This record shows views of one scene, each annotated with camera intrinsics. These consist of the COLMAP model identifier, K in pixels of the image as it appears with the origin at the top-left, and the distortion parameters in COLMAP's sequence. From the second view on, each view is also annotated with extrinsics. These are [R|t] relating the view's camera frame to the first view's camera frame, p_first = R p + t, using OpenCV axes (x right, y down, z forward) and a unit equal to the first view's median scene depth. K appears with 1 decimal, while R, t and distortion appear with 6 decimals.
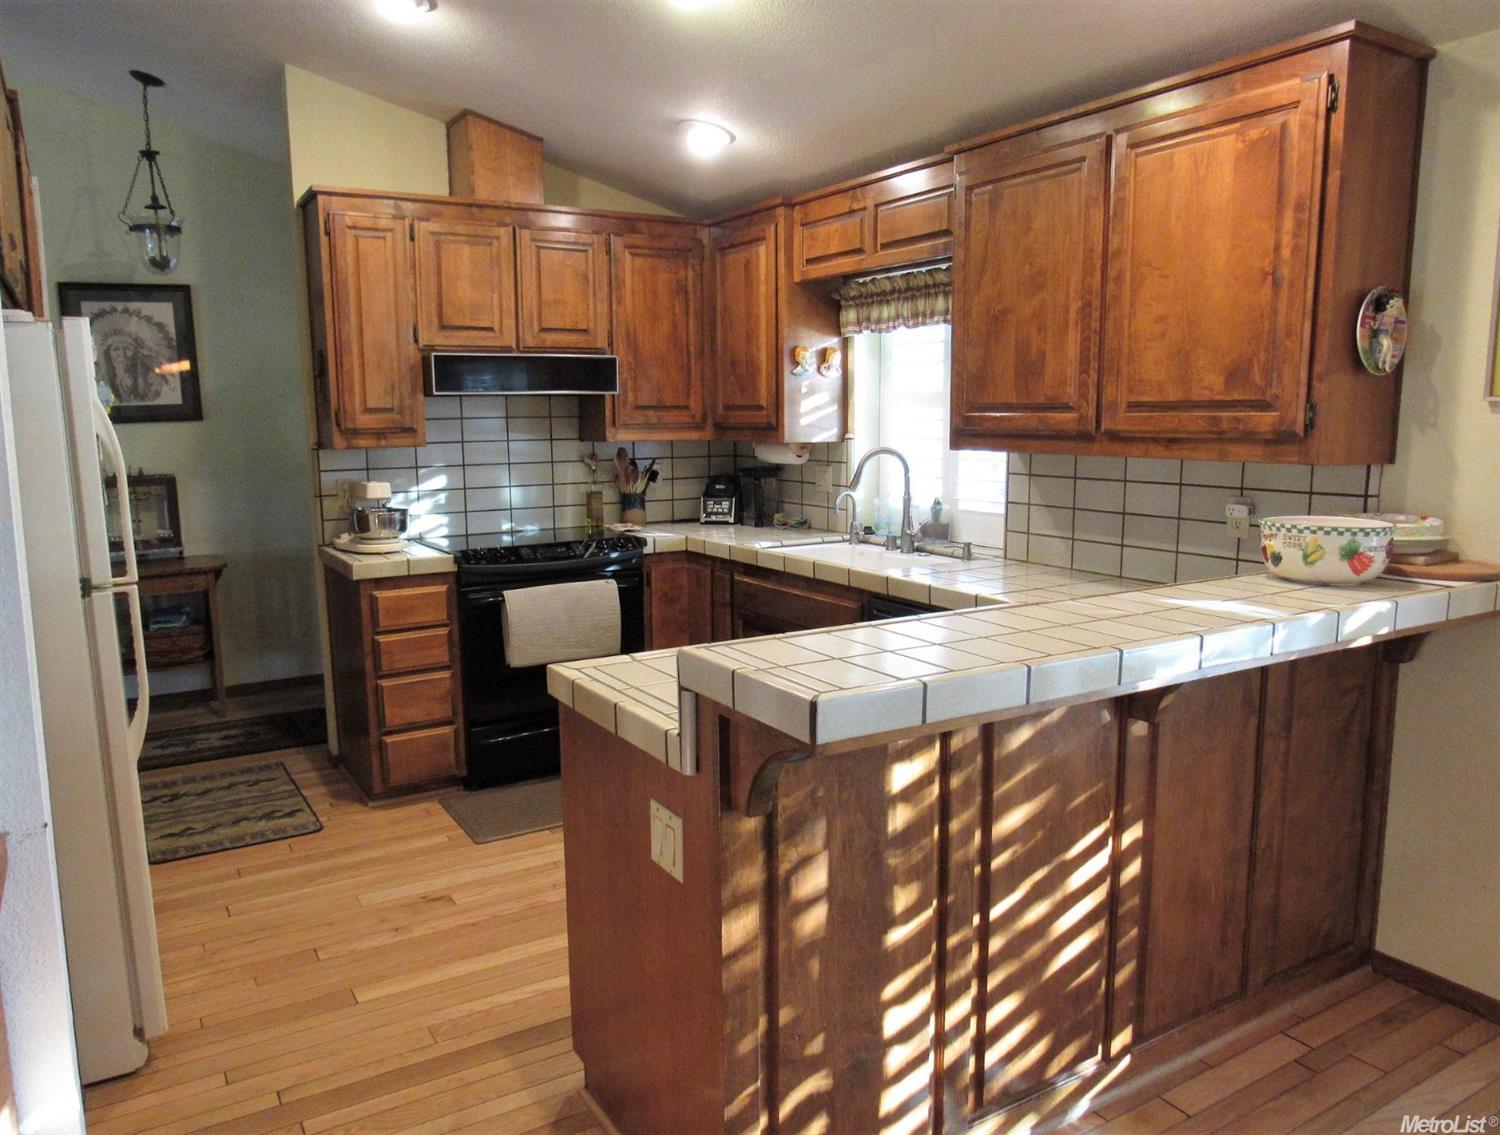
lens RADIAL K [[1074.1, 0, 750.0], [0, 1074.1, 567.5], [0, 0, 1]] dist [-0.023398, 0.000865]
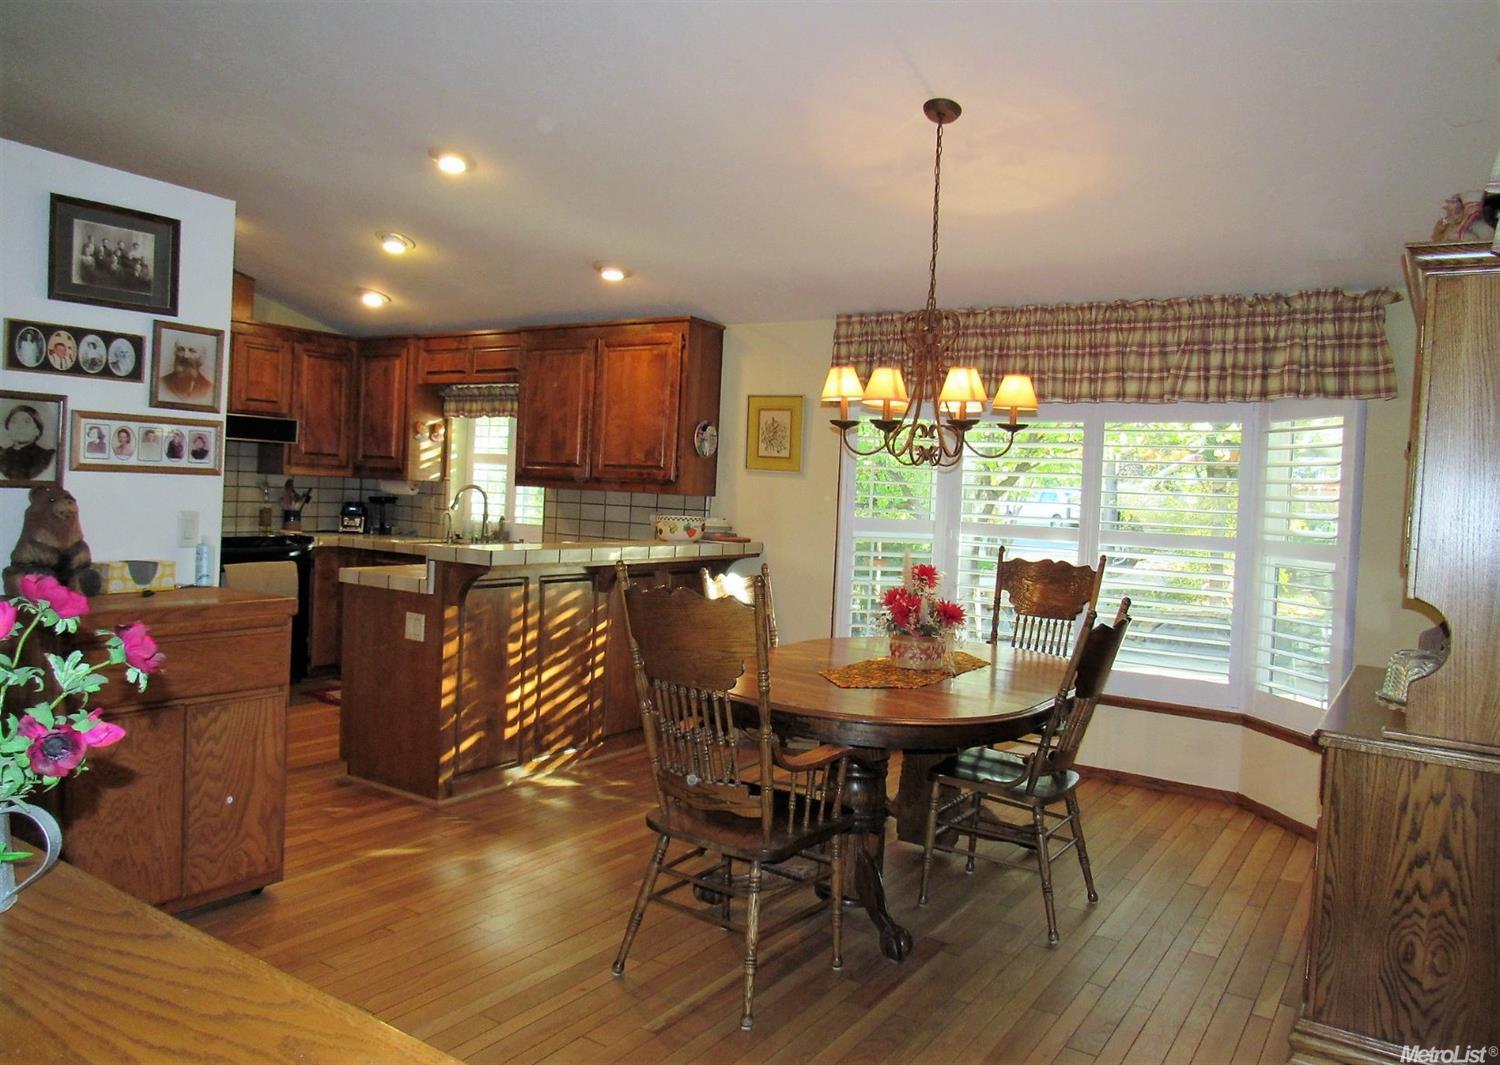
lens RADIAL K [[1071.3, 0, 749.4], [0, 1071.3, 492.3], [0, 0, 1]] dist [-0.047106, -0.000385]
pose [[0.903887, 0.044155, 0.425487, -0.192574], [0.011863, 0.991689, -0.128113, 0.118518], [-0.427607, 0.120847, 0.895850, -0.684034]]
